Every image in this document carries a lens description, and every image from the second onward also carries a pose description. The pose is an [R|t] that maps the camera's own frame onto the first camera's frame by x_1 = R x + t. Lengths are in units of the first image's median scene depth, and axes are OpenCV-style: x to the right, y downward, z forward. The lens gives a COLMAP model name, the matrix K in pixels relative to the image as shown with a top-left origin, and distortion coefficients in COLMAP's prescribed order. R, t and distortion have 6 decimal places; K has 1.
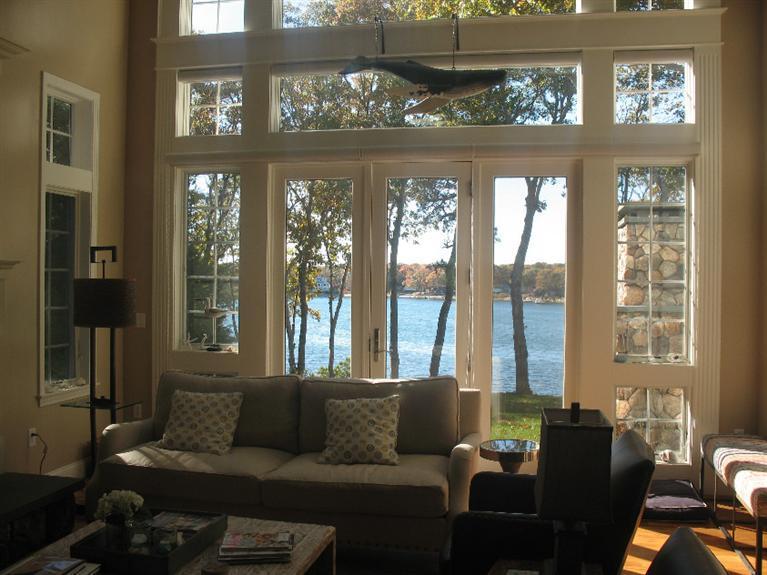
lens RADIAL K [[794.5, 0, 386.9], [0, 794.5, 286.5], [0, 0, 1]] dist [-0.200497, 0.240591]
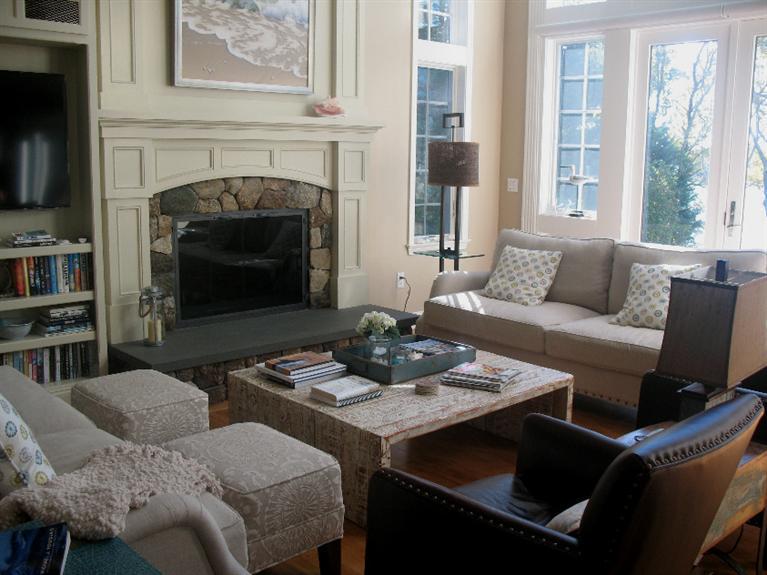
lens RADIAL K [[794.5, 0, 386.9], [0, 794.5, 286.5], [0, 0, 1]] dist [-0.200497, 0.240591]
pose [[0.804079, 0.099931, -0.586064, 0.252877], [-0.013993, 0.988680, 0.149384, 0.027865], [0.594358, -0.111916, 0.796375, 0.021830]]
